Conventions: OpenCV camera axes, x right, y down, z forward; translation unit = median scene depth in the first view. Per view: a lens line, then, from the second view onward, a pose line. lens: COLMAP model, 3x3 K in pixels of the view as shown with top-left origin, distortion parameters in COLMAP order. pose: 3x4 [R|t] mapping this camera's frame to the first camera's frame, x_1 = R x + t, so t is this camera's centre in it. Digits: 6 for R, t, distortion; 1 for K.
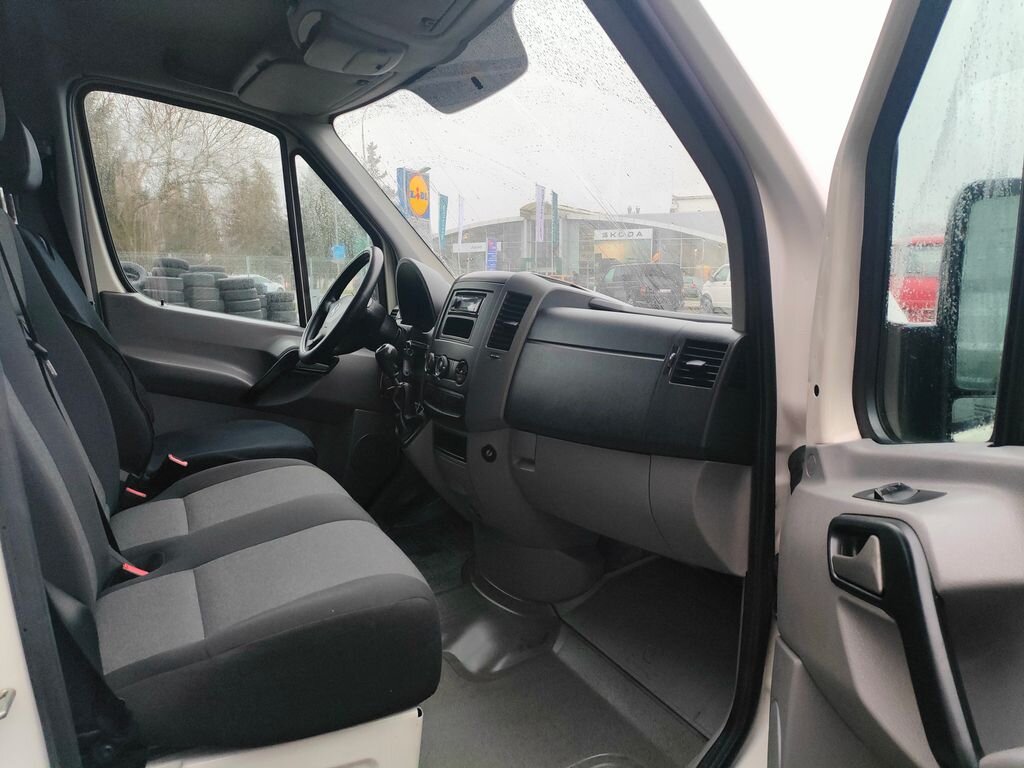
lens RADIAL K [[739.6, 0, 512.0], [0, 739.6, 384.0], [0, 0, 1]] dist [0.064545, -0.061610]
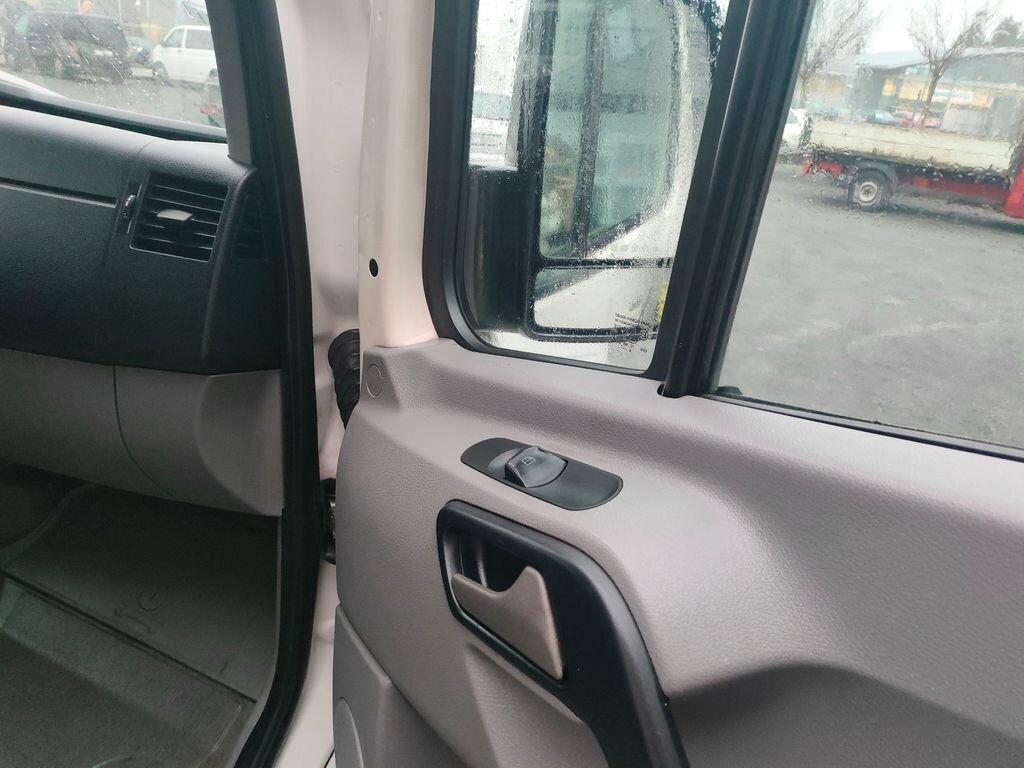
lens RADIAL K [[739.6, 0, 512.0], [0, 739.6, 384.0], [0, 0, 1]] dist [0.064545, -0.061610]
pose [[0.785223, -0.164957, 0.596837, 0.079390], [-0.005365, 0.962015, 0.272945, -0.065452], [-0.619190, -0.217525, 0.754511, 0.350860]]
